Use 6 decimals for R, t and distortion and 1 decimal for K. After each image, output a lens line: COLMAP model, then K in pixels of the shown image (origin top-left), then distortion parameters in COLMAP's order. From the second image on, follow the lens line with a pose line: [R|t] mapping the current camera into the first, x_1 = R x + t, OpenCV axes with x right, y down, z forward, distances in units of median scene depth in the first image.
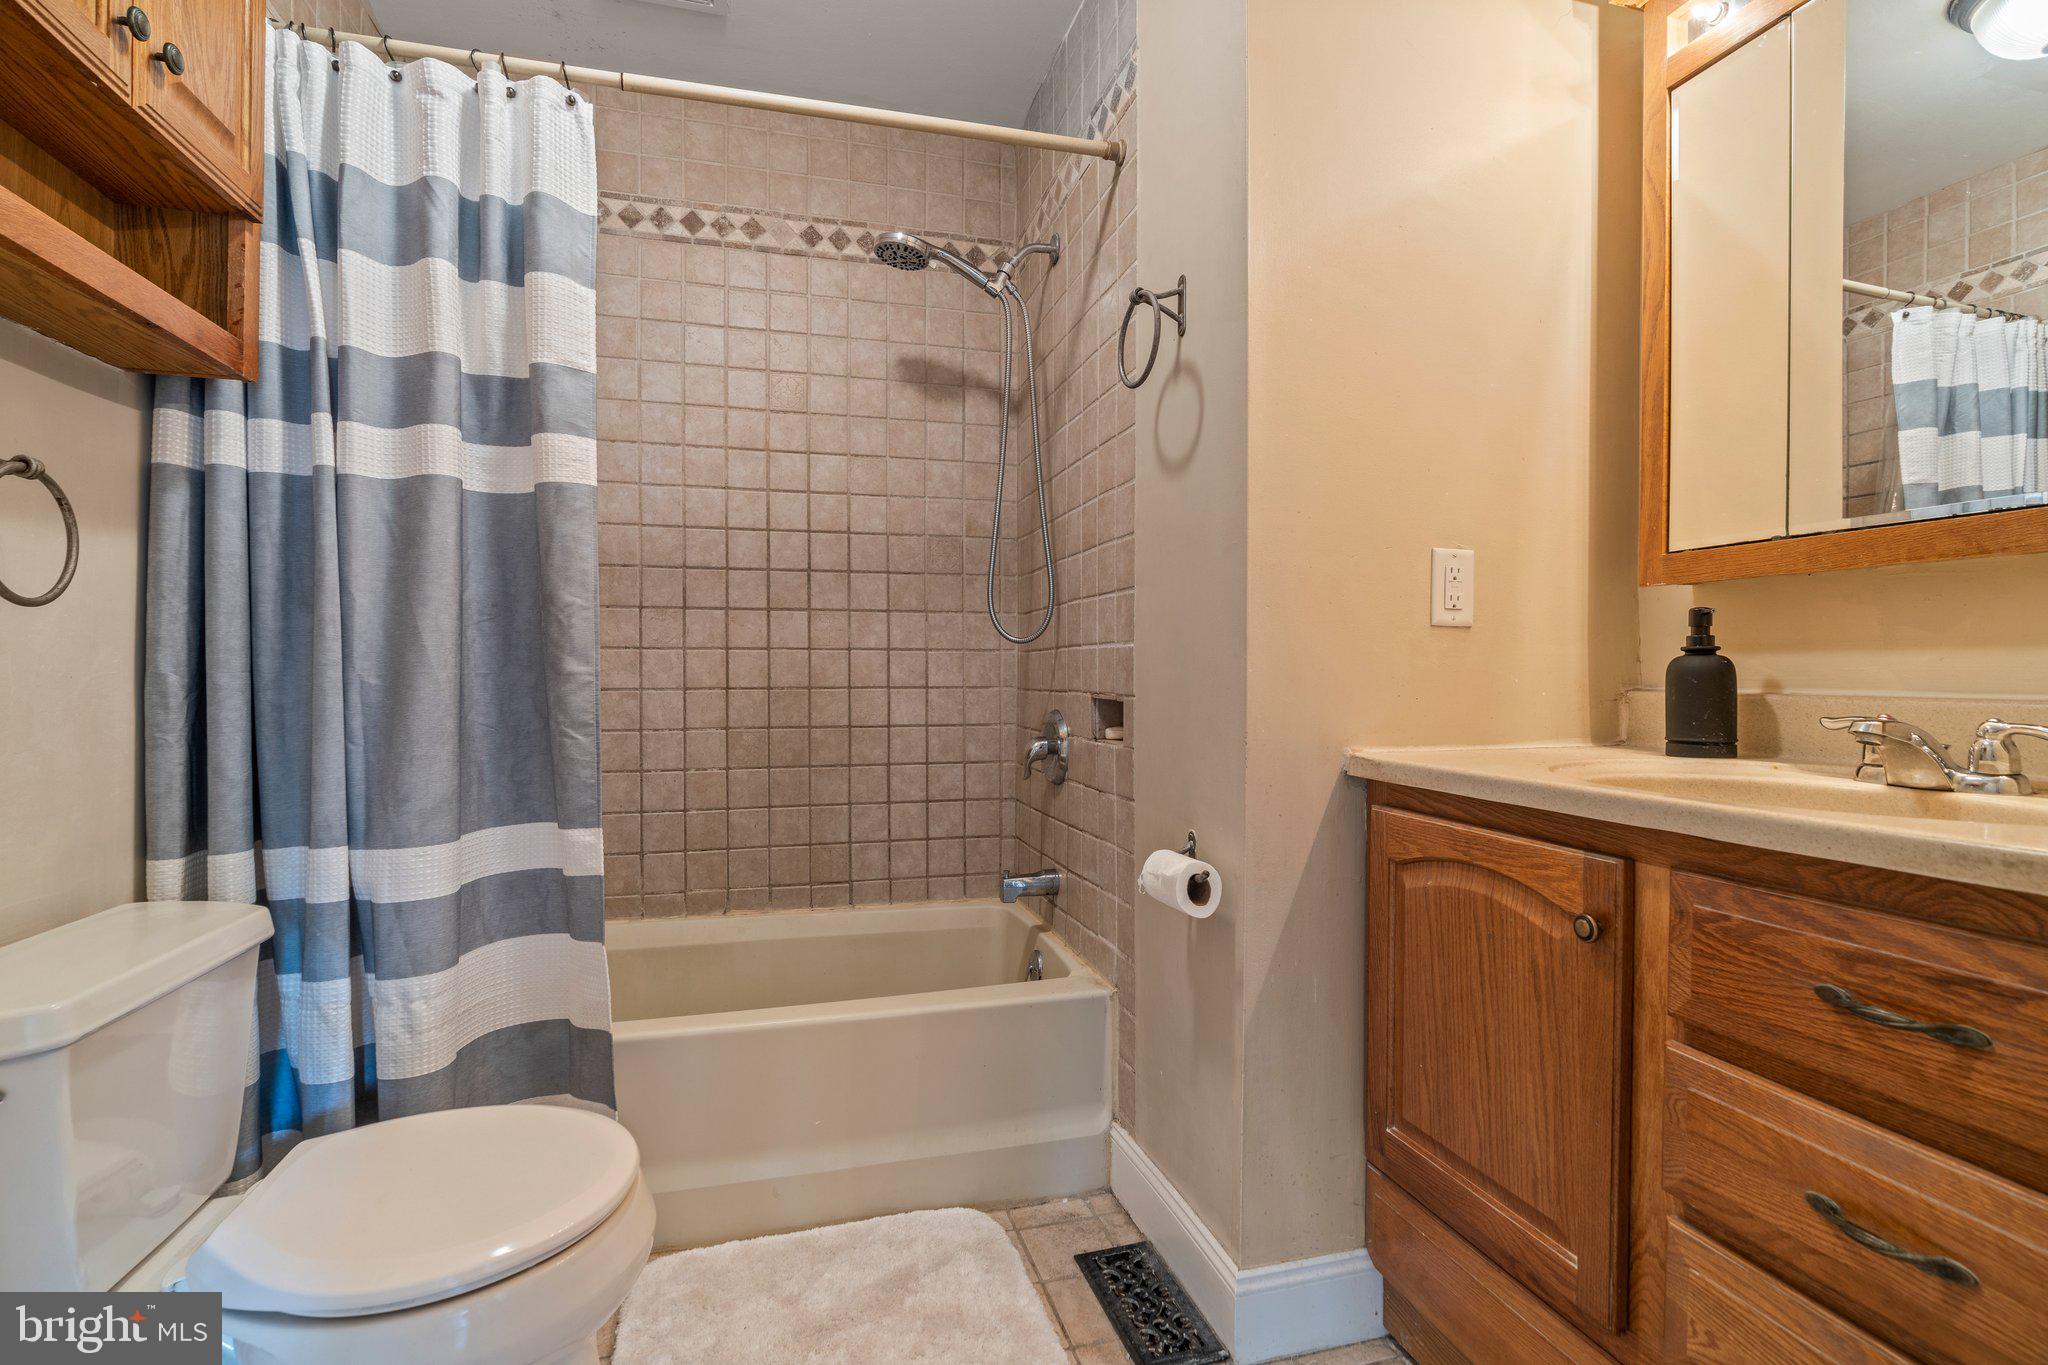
lens RADIAL K [[928.9, 0, 1017.5], [0, 928.9, 678.3], [0, 0, 1]] dist [-0.008794, 0.004090]
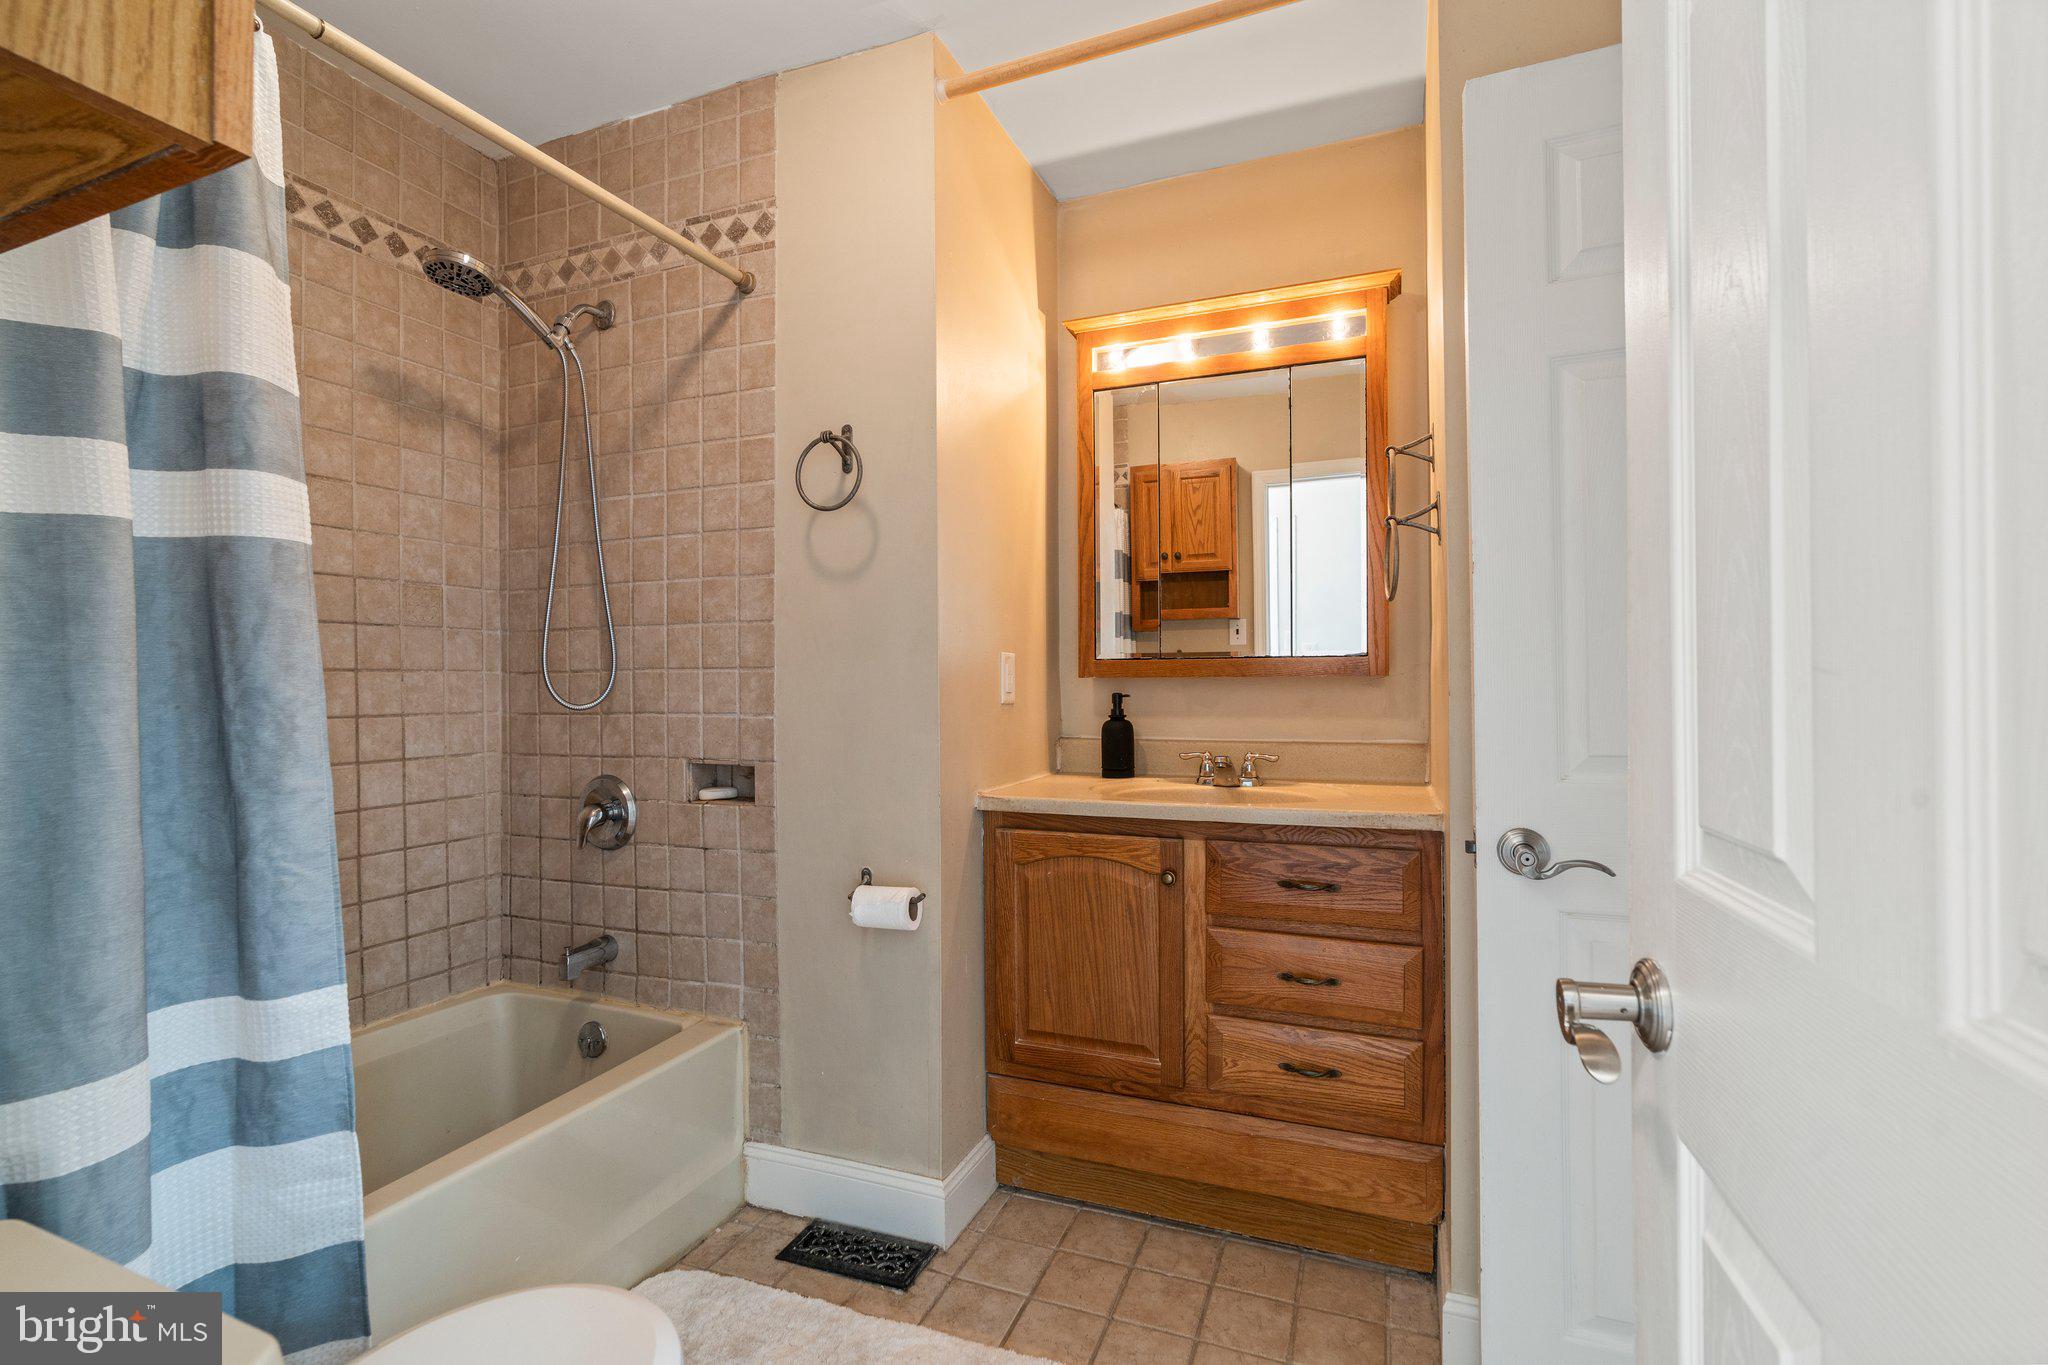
lens RADIAL K [[928.9, 0, 1018.0], [0, 928.9, 680.8], [0, 0, 1]] dist [-0.008794, 0.004090]
pose [[0.607444, -0.002094, 0.794360, -0.691458], [0.013293, 0.999883, -0.007529, -0.077907], [-0.794251, 0.015133, 0.607401, 0.061236]]
